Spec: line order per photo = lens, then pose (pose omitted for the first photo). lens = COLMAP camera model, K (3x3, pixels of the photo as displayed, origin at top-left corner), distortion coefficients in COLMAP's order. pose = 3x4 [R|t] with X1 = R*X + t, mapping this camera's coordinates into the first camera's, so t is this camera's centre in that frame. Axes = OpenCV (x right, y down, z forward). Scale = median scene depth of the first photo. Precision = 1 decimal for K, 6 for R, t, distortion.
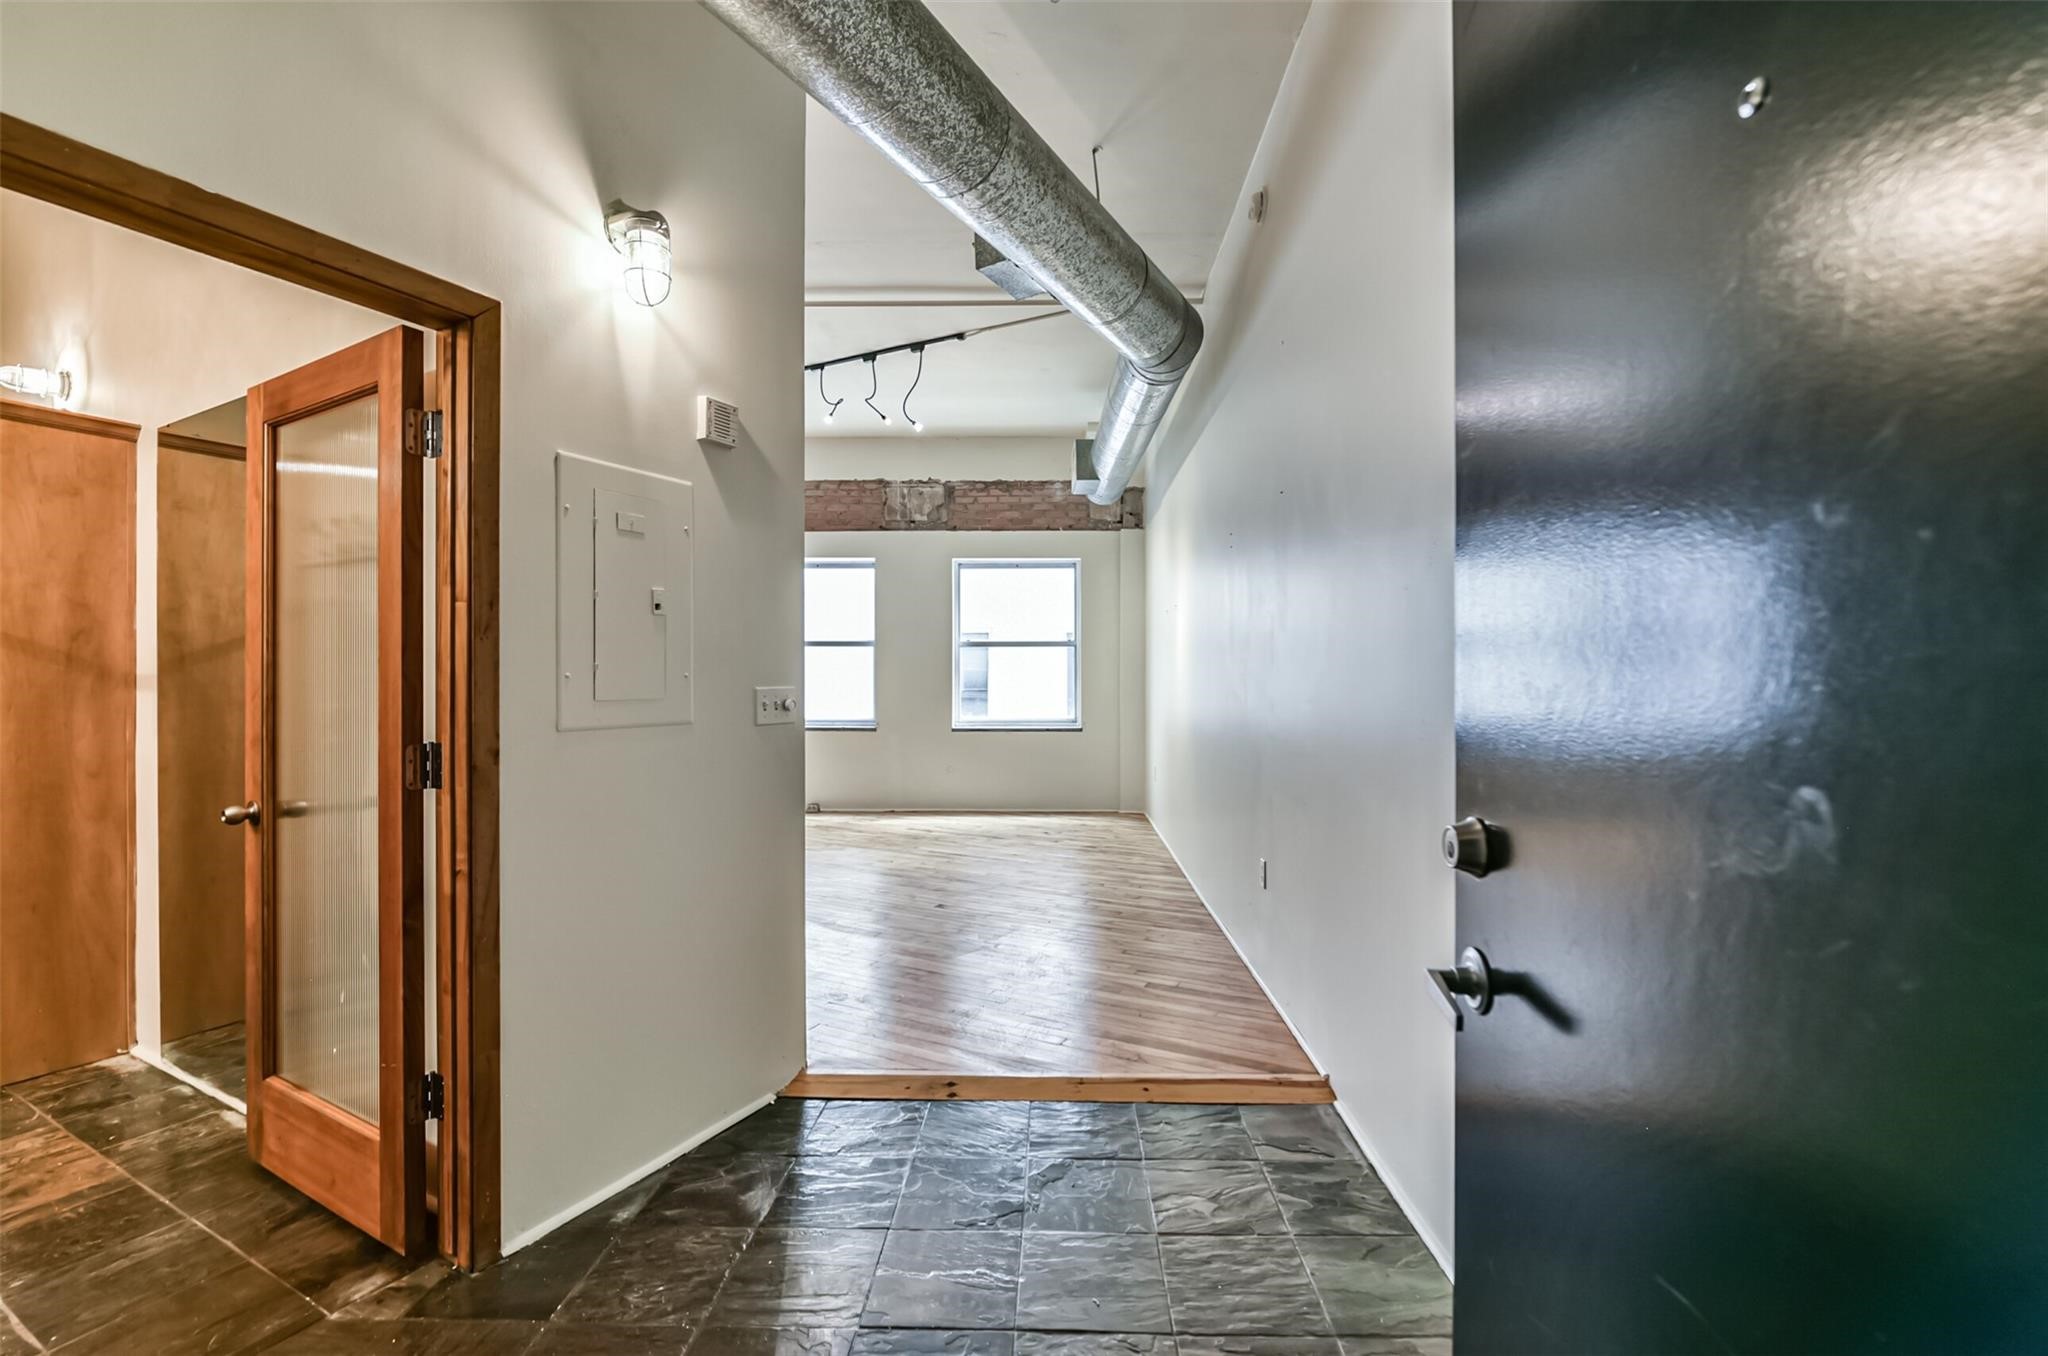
lens RADIAL K [[865.0, 0, 1054.5], [0, 865.0, 692.4], [0, 0, 1]] dist [-0.001527, -0.000251]
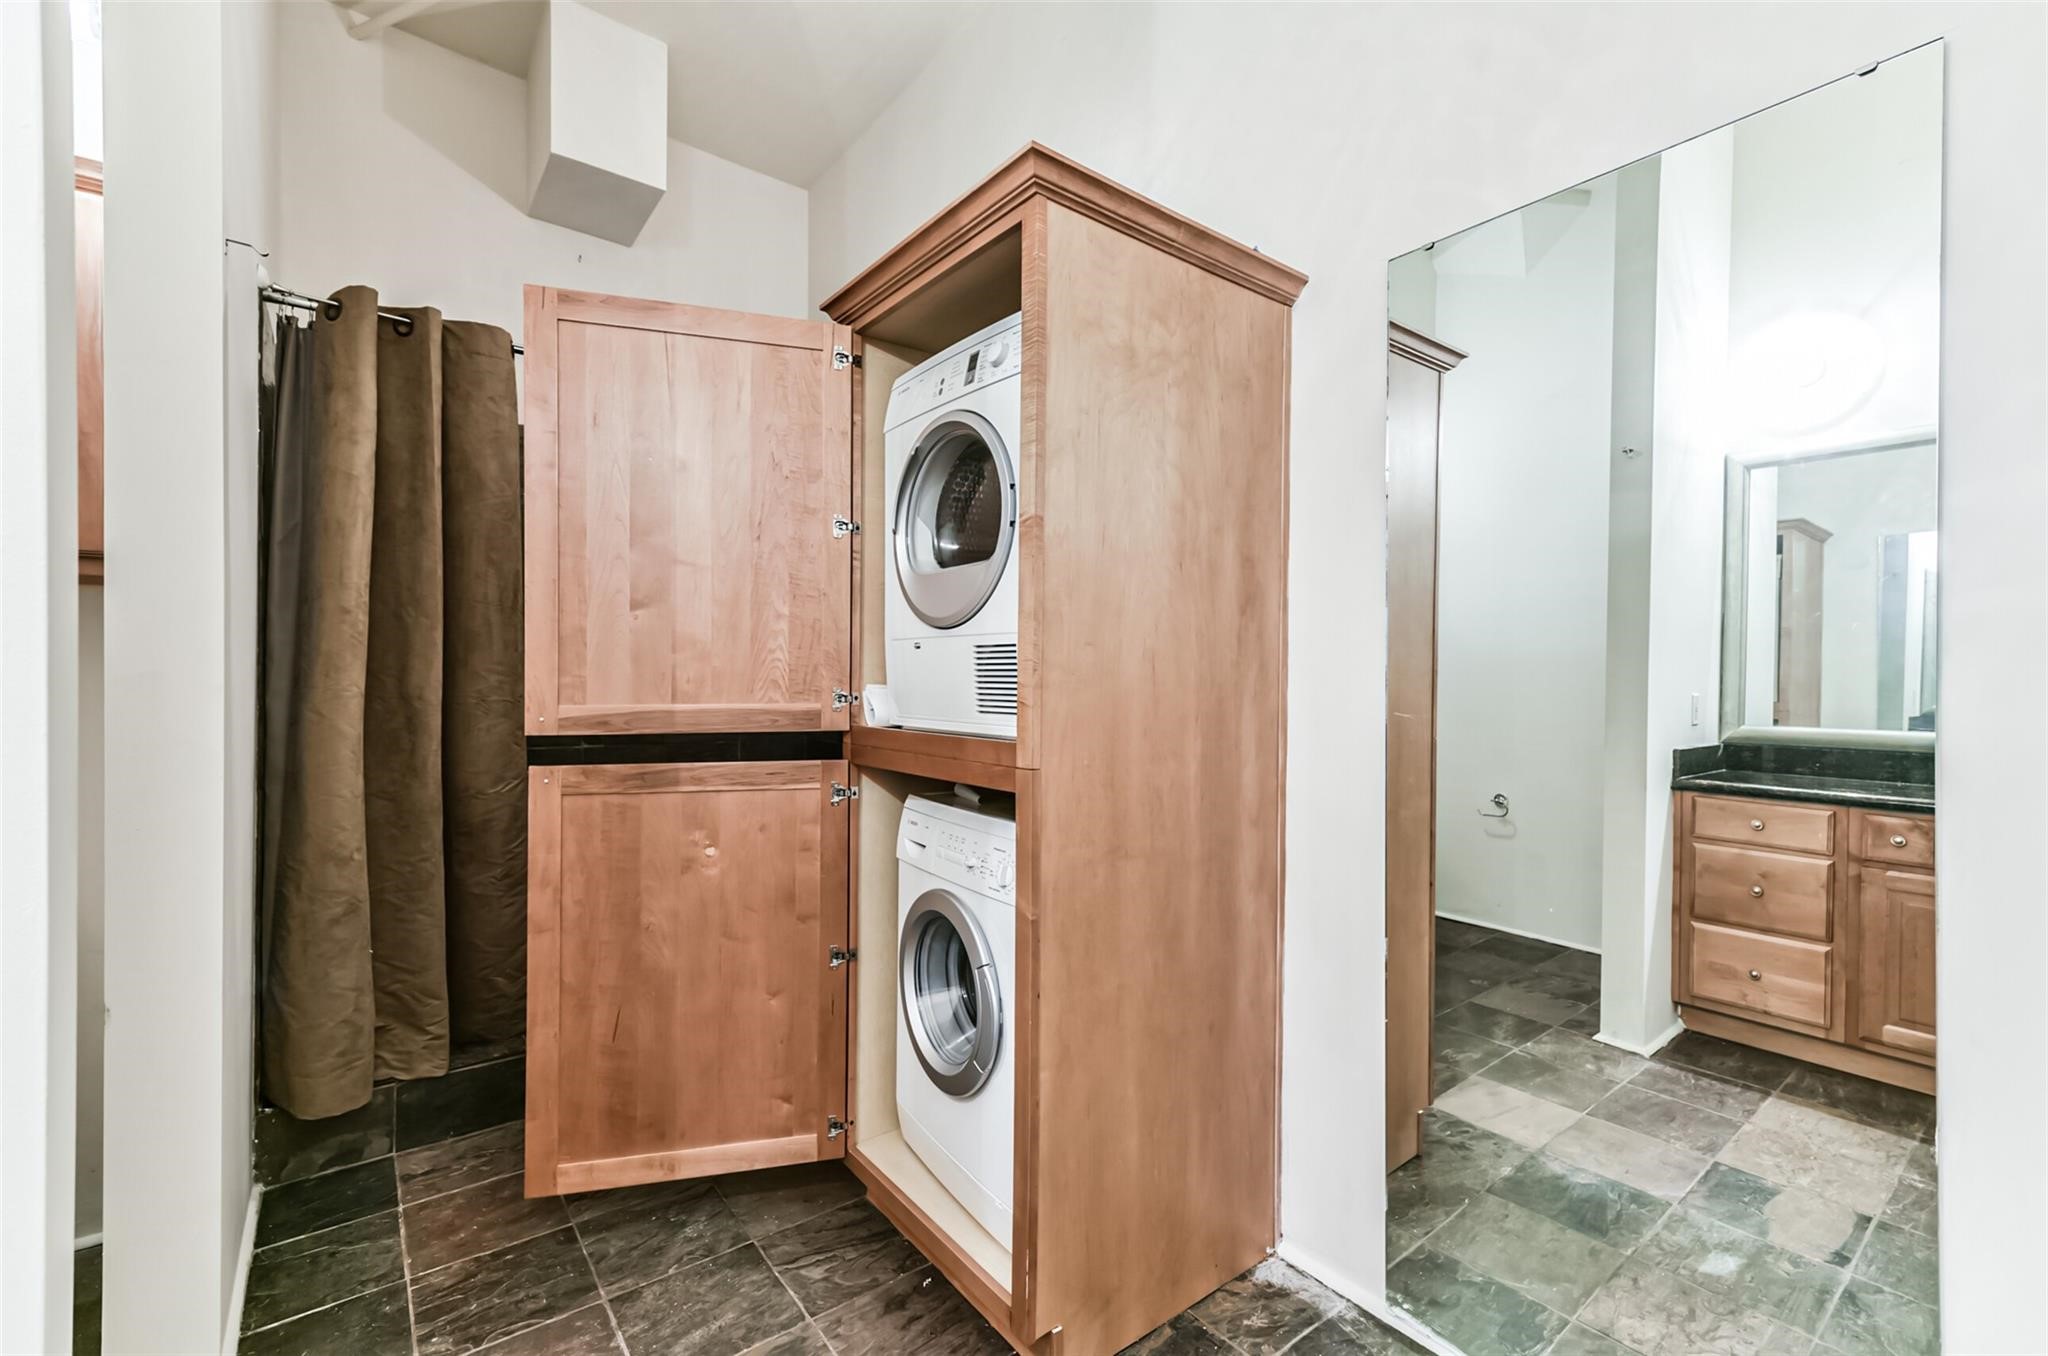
lens RADIAL K [[876.4, 0, 1031.9], [0, 876.4, 678.6], [0, 0, 1]] dist [0.012643, -0.000076]
pose [[0.911844, 0.012106, -0.410358, -1.013097], [-0.010575, 0.999926, 0.006000, -0.013903], [0.410400, -0.001131, 0.911905, 0.337345]]
